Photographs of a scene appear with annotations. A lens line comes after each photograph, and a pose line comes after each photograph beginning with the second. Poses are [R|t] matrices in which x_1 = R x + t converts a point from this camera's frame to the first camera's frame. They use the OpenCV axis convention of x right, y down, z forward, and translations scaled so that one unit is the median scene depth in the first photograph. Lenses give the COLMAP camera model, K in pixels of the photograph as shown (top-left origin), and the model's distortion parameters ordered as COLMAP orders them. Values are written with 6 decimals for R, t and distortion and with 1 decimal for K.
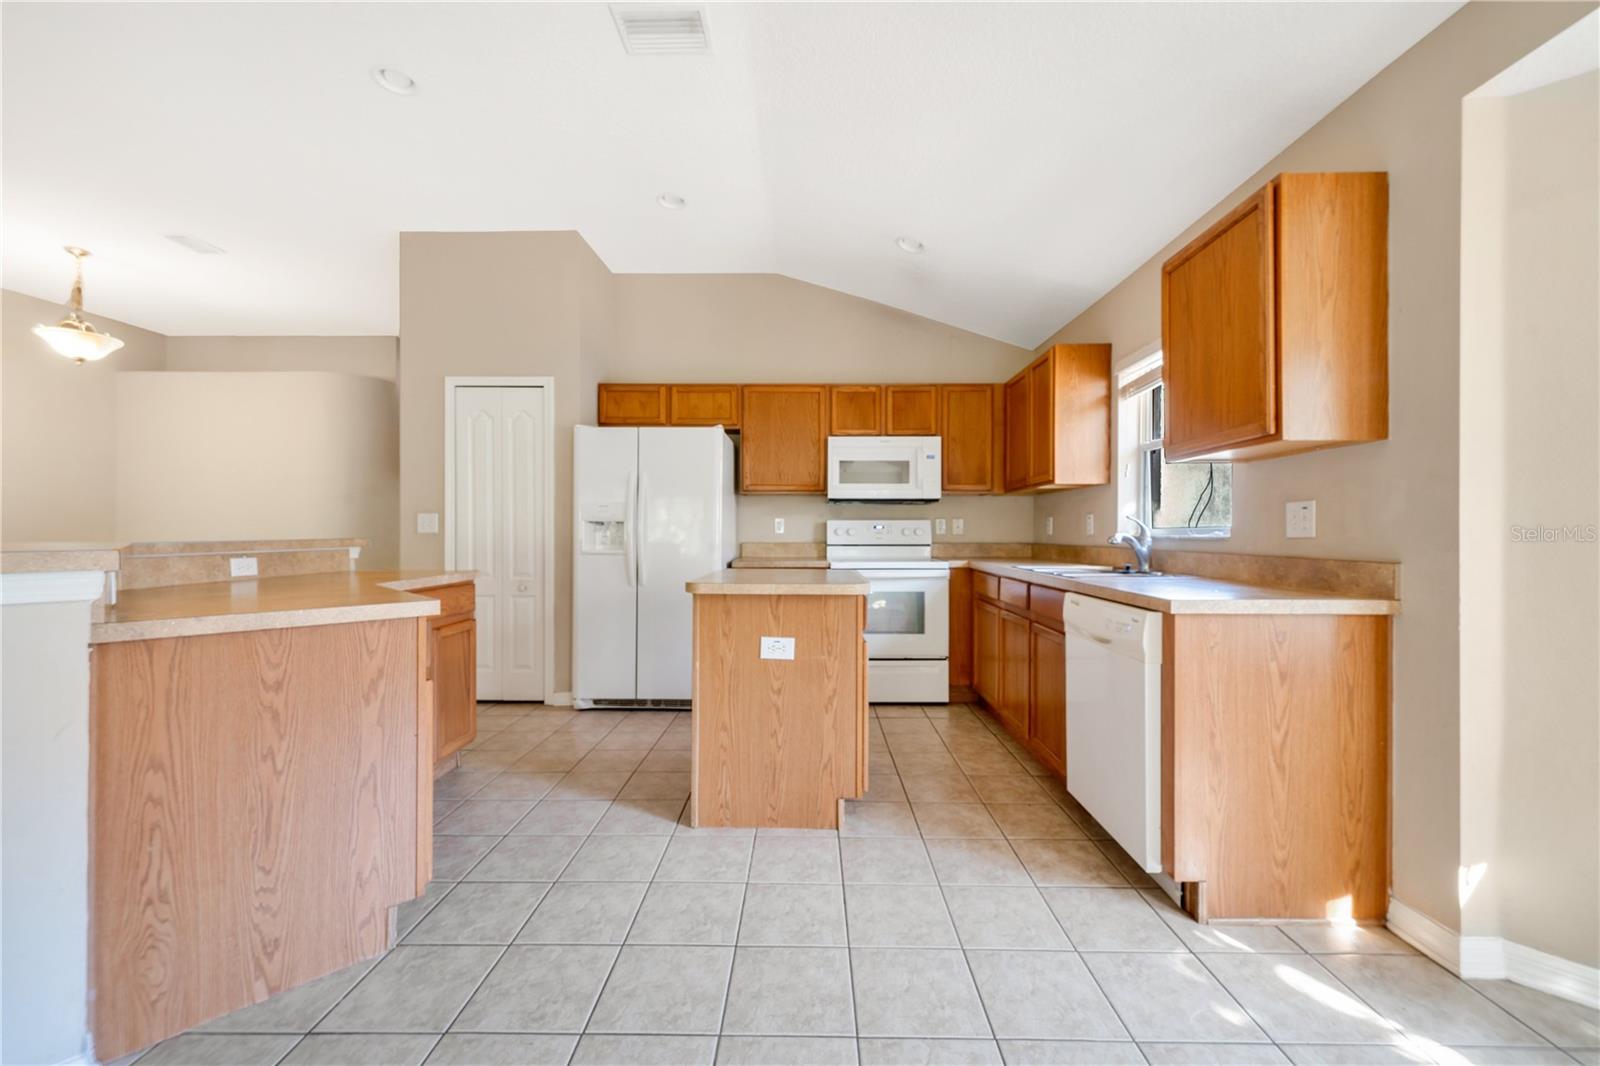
lens RADIAL K [[660.0, 0, 801.6], [0, 660.0, 531.5], [0, 0, 1]] dist [-0.000723, 0.001318]
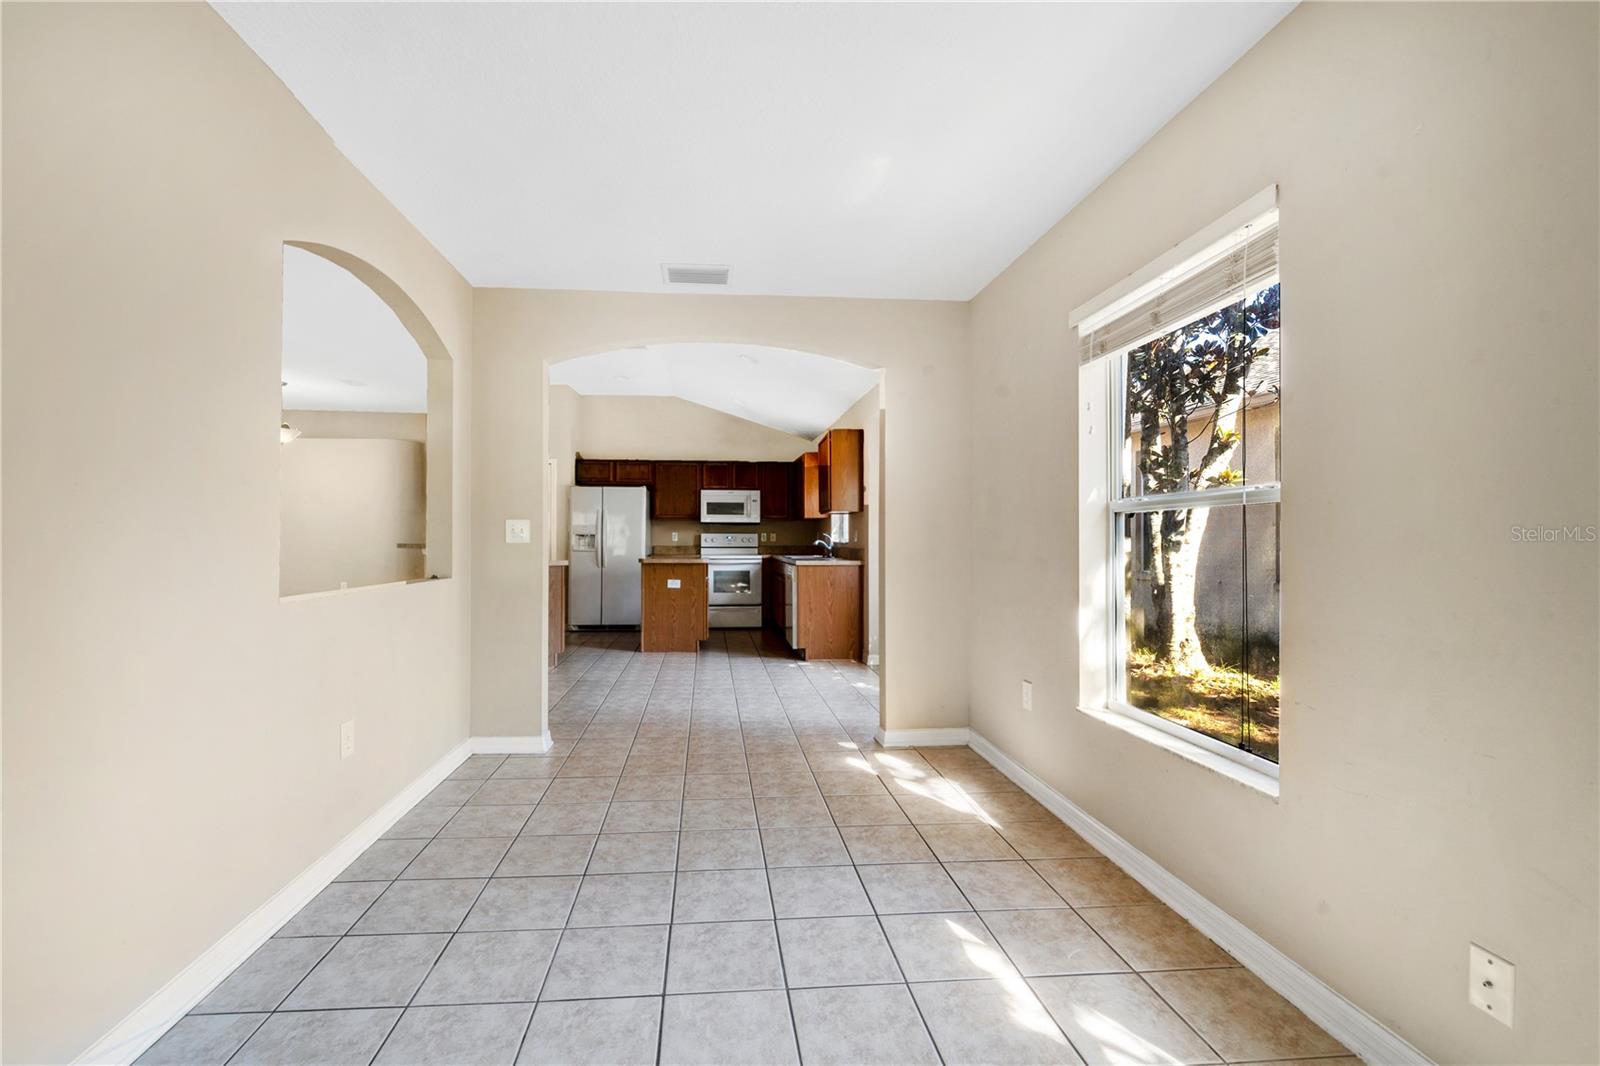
lens RADIAL K [[772.7, 0, 785.5], [0, 772.7, 529.8], [0, 0, 1]] dist [-0.002498, -0.000879]
pose [[0.994074, 0.001375, 0.108694, 0.042424], [0.000695, 0.999819, -0.019002, 0.013594], [-0.108701, 0.018965, 0.993894, -1.269332]]
